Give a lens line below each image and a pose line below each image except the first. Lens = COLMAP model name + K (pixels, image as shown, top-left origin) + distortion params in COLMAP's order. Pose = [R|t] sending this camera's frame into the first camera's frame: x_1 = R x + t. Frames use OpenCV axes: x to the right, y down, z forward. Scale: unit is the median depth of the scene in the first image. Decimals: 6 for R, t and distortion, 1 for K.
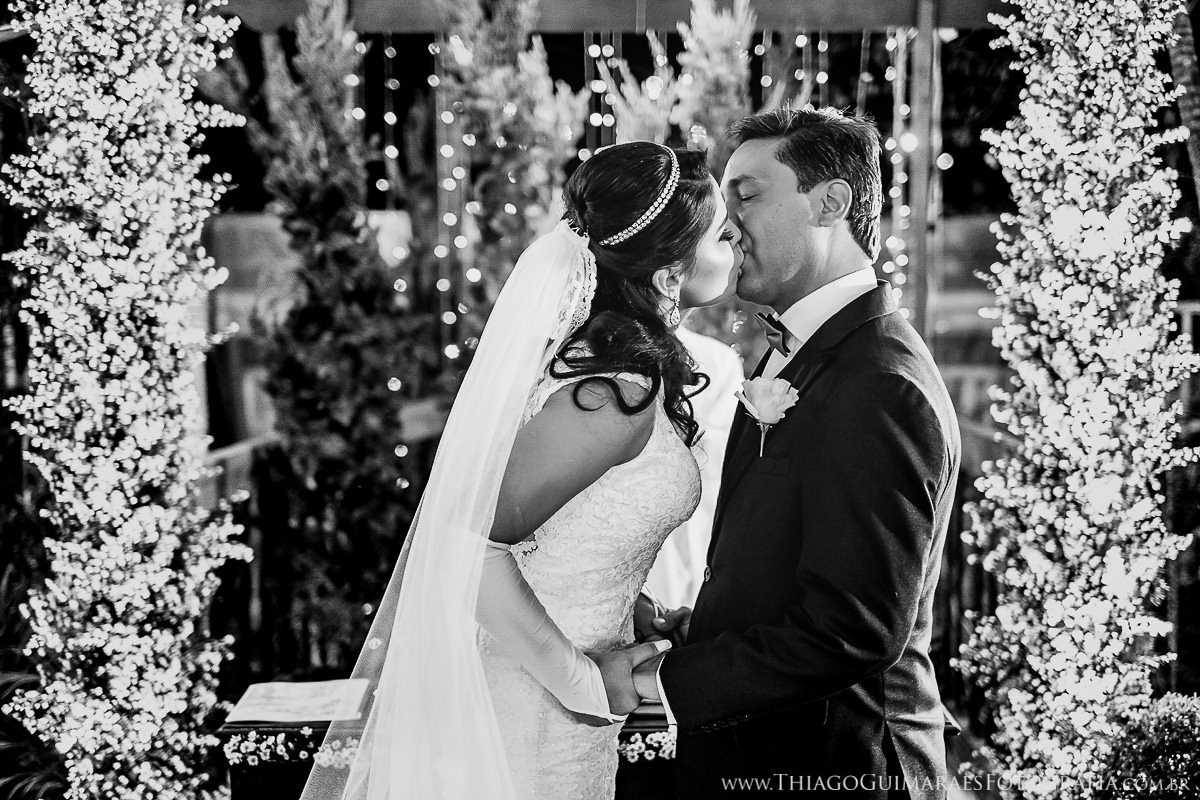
lens RADIAL K [[1874.7, 0, 599.2], [0, 1874.7, 396.5], [0, 0, 1]] dist [0.012509, 0.000000]
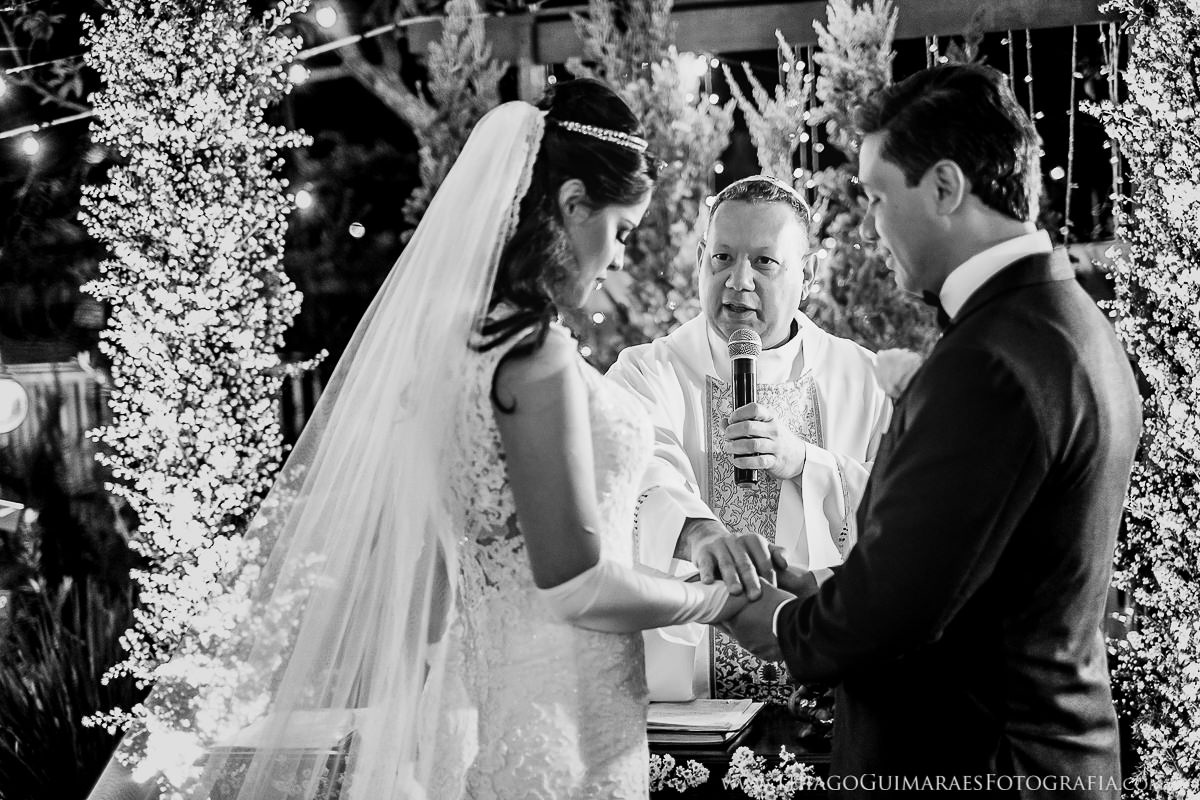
lens RADIAL K [[1874.7, 0, 600.3], [0, 1874.7, 404.1], [0, 0, 1]] dist [0.012509, 0.000000]
pose [[0.980672, -0.031898, -0.193044, 0.144824], [0.026900, 0.999233, -0.028461, 0.023035], [0.193803, 0.022718, 0.980777, 0.070239]]
